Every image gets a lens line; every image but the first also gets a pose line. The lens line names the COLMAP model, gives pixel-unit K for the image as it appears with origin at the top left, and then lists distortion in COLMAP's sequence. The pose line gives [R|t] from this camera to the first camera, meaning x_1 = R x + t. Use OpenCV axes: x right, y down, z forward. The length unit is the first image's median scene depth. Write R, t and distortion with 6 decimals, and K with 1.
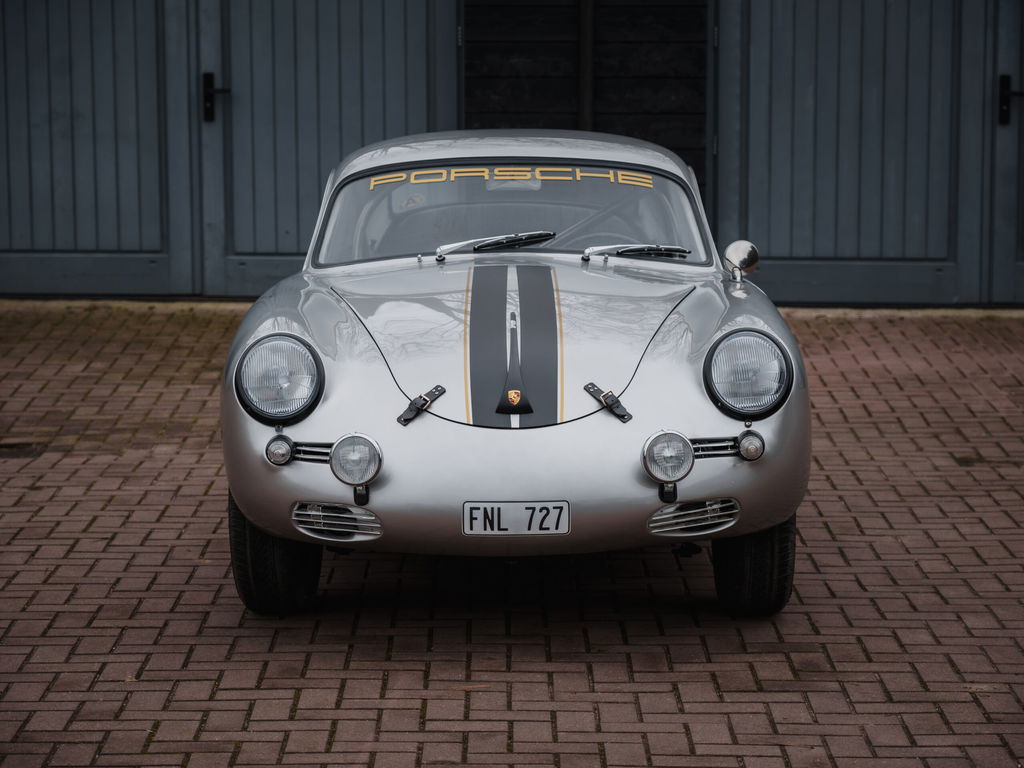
lens RADIAL K [[2951.3, 0, 512.0], [0, 2951.3, 384.0], [0, 0, 1]] dist [0.028965, -0.314979]
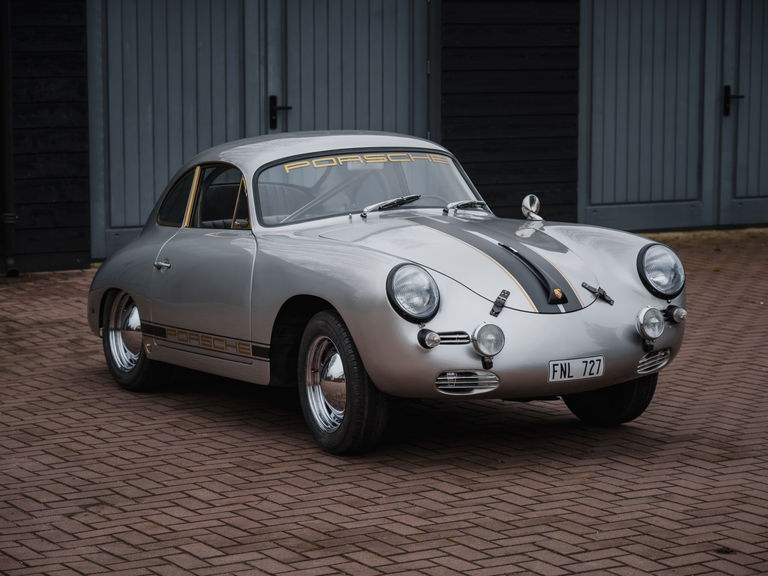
lens RADIAL K [[2213.5, 0, 384.0], [0, 2213.5, 288.0], [0, 0, 1]] dist [0.028965, -0.314979]
pose [[0.862034, -0.062944, 0.502927, -0.462664], [0.074252, 0.997236, -0.002462, -0.001674], [-0.501382, 0.039465, 0.864326, 0.017109]]
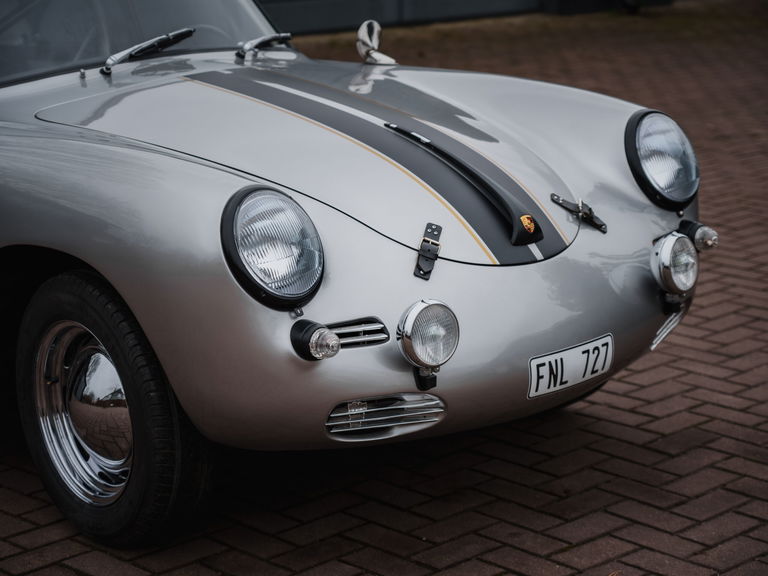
lens RADIAL K [[1922.1, 0, 384.0], [0, 1922.1, 288.0], [0, 0, 1]] dist [-0.011460, -0.005453]
pose [[0.717814, -0.173240, 0.674337, -0.271790], [0.105823, 0.984443, 0.140261, -0.039664], [-0.688145, -0.029321, 0.724980, 0.436563]]
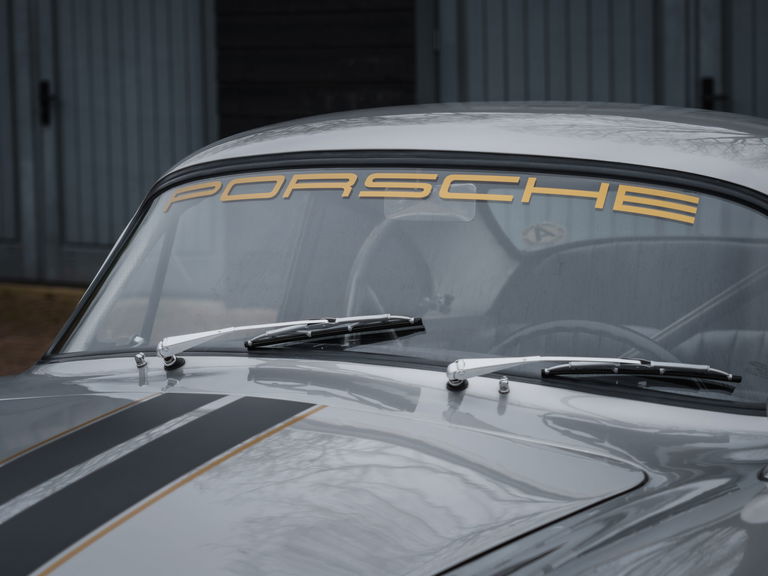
lens RADIAL K [[1953.0, 0, 384.0], [0, 1953.0, 288.0], [0, 0, 1]] dist [-0.057173, -0.257835]
pose [[0.885531, 0.042669, -0.462617, 0.115699], [-0.053116, 0.998542, -0.009574, -0.042108], [0.461534, 0.033050, 0.886507, 0.587858]]
